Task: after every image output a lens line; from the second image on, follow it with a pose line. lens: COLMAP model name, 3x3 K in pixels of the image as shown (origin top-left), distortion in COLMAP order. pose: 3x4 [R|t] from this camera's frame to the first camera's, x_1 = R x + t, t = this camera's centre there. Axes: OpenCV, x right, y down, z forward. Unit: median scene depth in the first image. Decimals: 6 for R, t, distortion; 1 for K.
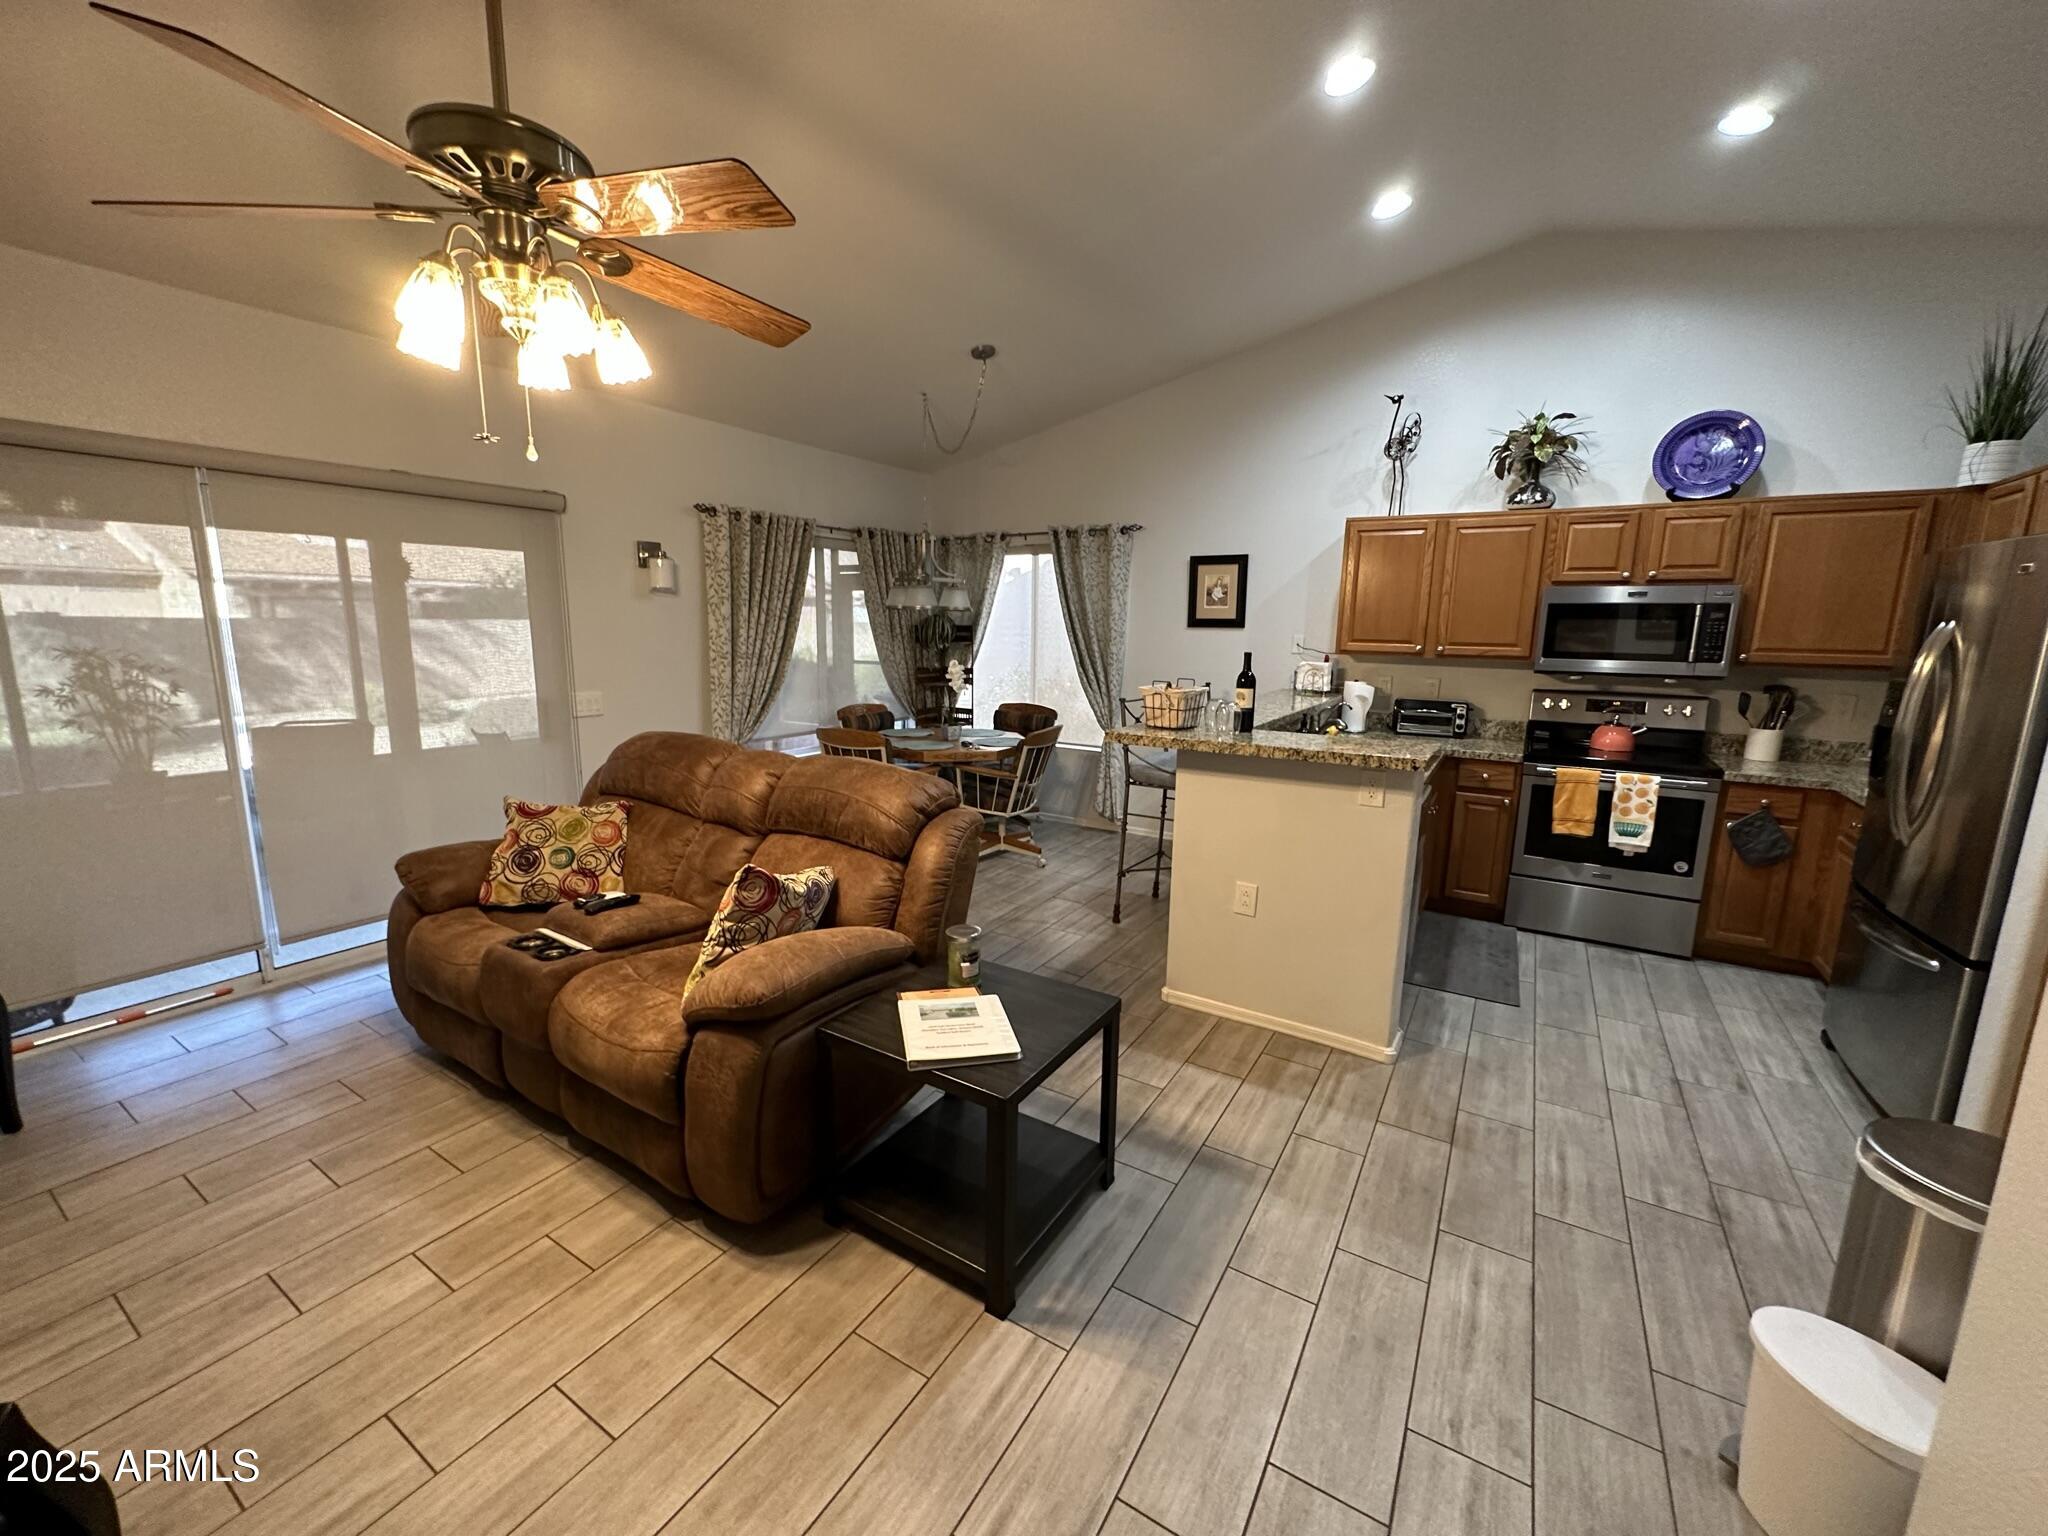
lens RADIAL K [[815.0, 0, 1024.3], [0, 815.0, 768.4], [0, 0, 1]] dist [-0.002674, 0.001280]
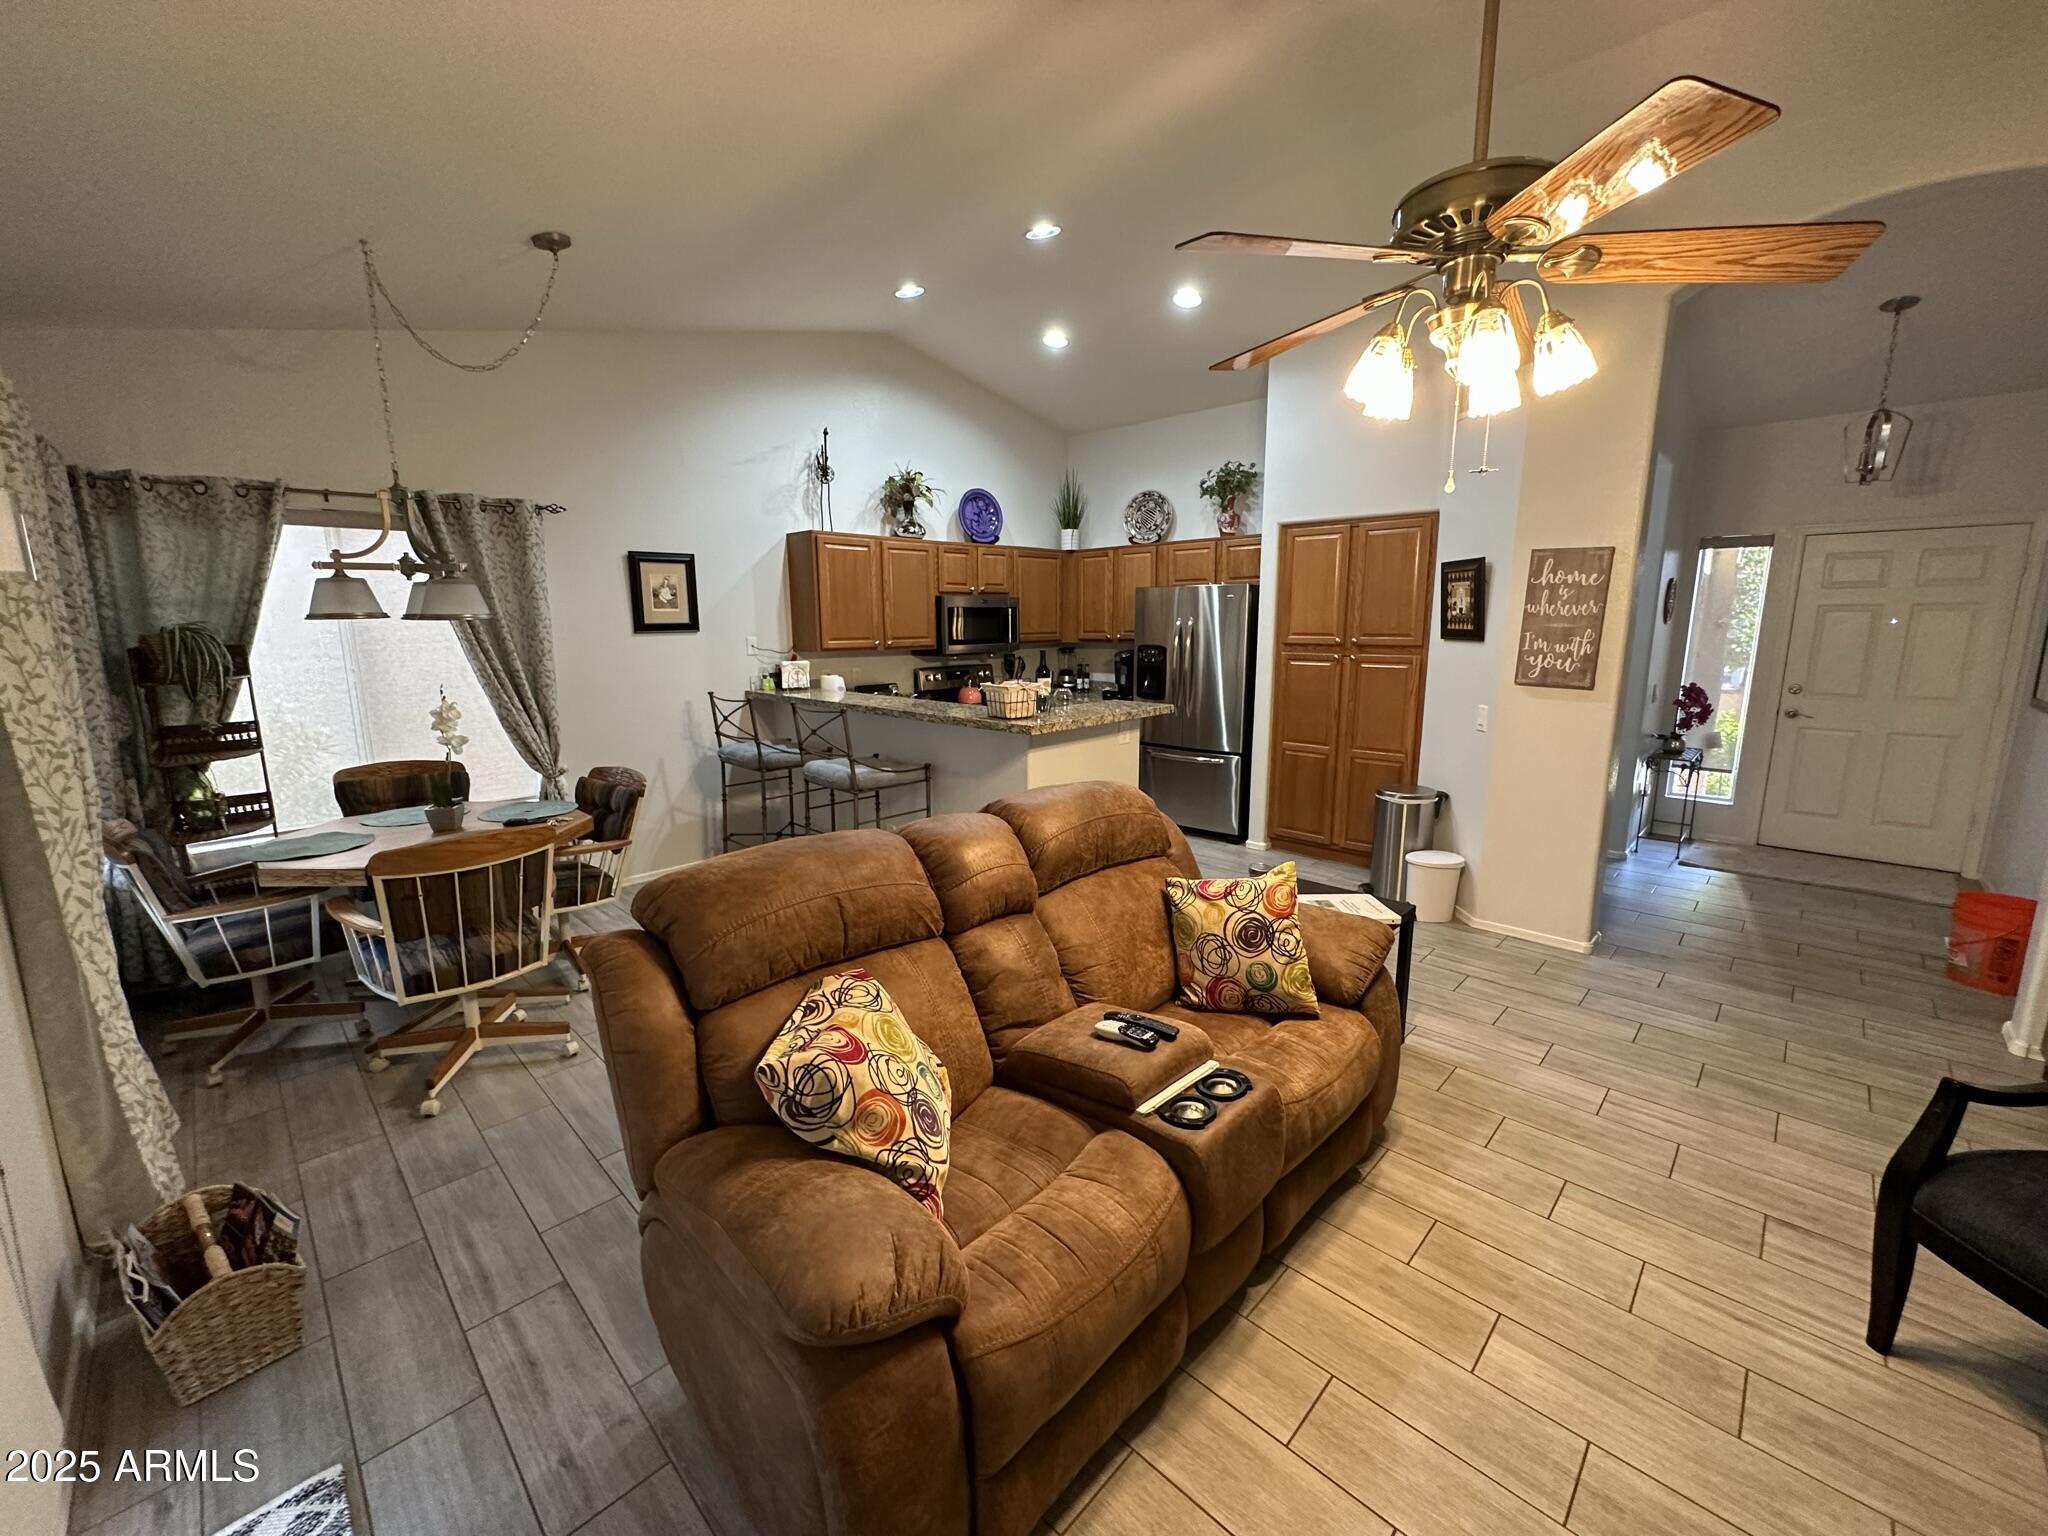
lens RADIAL K [[815.0, 0, 1019.9], [0, 815.0, 771.5], [0, 0, 1]] dist [-0.002674, 0.001280]
pose [[0.221196, -0.198629, 0.954787, -0.916579], [0.183881, 0.969973, 0.159189, -0.153281], [-0.957737, 0.140355, 0.251078, 0.675247]]
